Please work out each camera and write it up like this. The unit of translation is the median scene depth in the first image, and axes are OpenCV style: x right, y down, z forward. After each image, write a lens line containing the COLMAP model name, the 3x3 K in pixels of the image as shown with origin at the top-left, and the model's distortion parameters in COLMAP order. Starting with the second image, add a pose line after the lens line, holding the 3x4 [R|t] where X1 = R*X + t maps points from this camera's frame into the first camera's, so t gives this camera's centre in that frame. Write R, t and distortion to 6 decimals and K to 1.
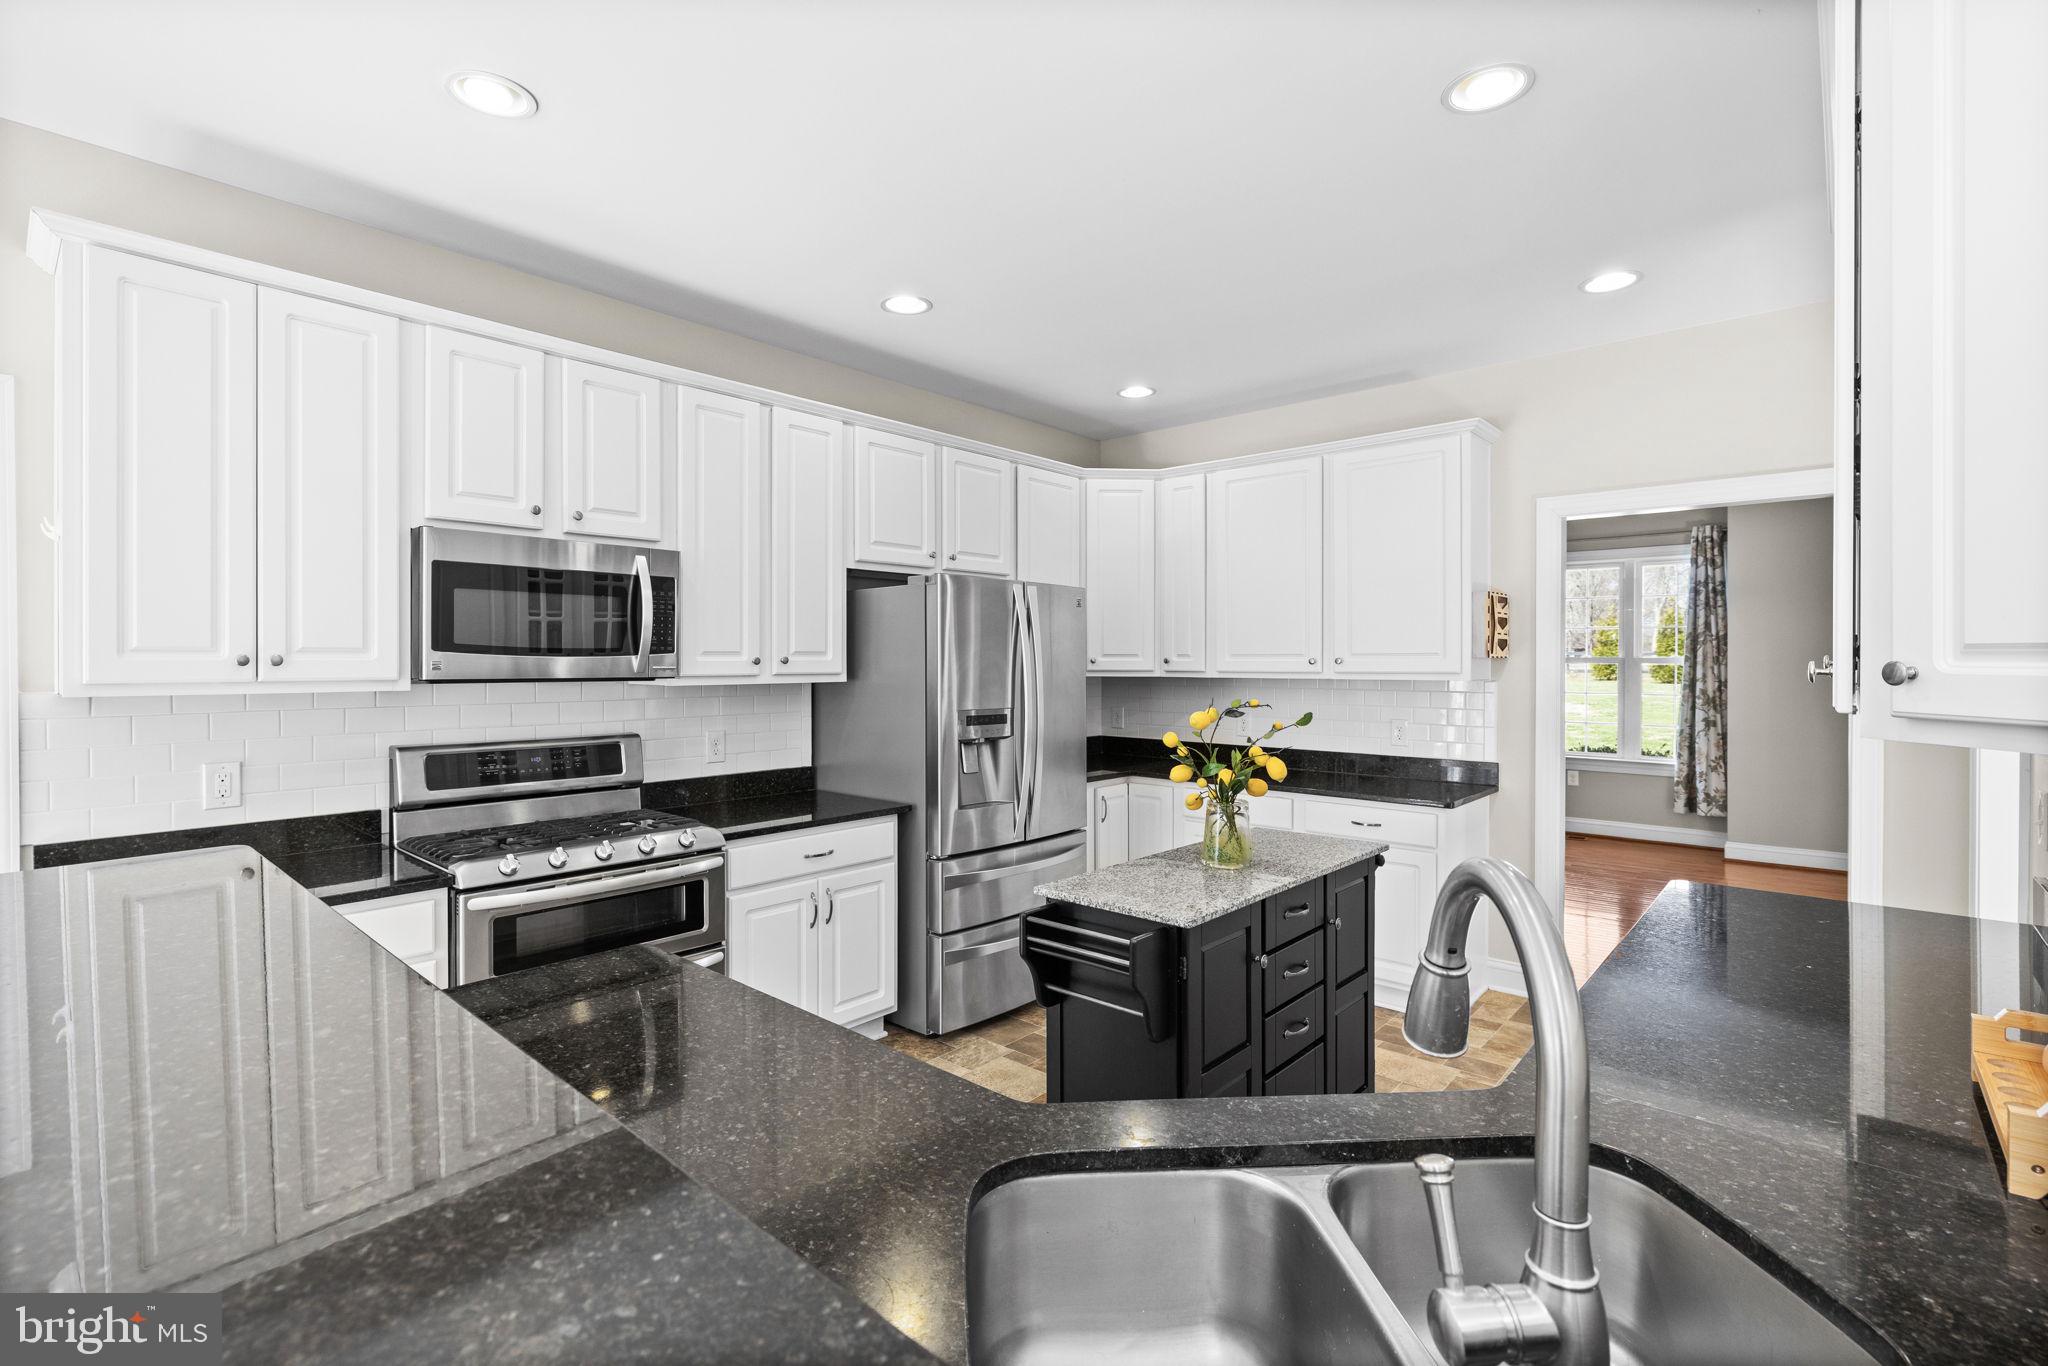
lens RADIAL K [[898.2, 0, 1064.8], [0, 898.2, 671.0], [0, 0, 1]] dist [-0.000305, -0.000053]
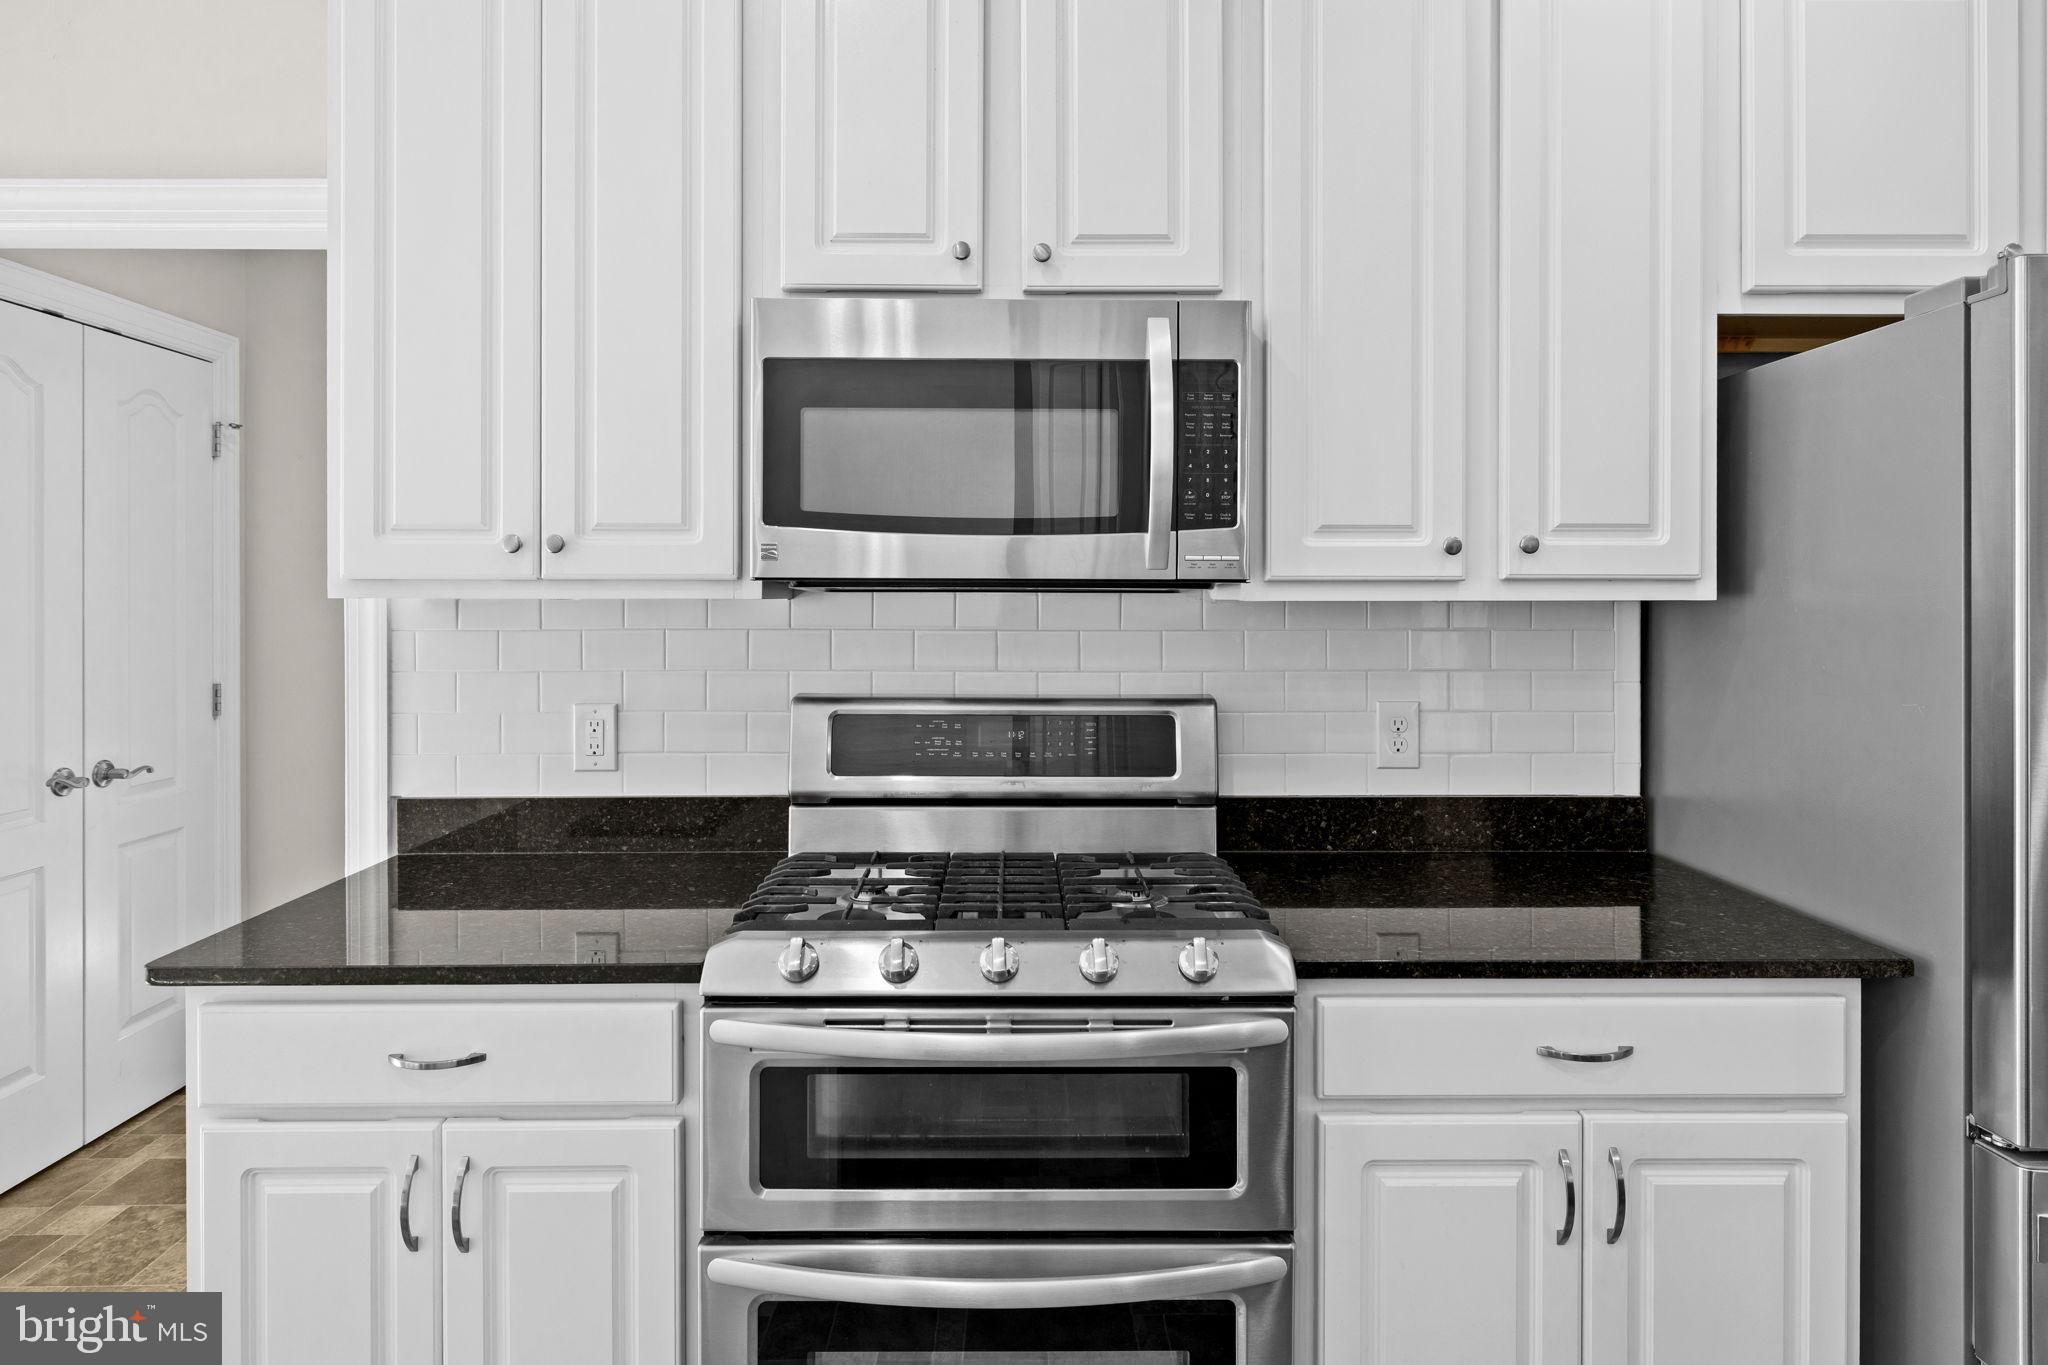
lens RADIAL K [[1220.7, 0, 1022.7], [0, 1220.7, 594.5], [0, 0, 1]] dist [0.029860, -0.000202]
pose [[0.643173, 0.011832, -0.765629, -0.031768], [-0.007922, 0.999930, 0.008799, 0.008882], [0.765680, 0.000406, 0.643222, 0.515024]]
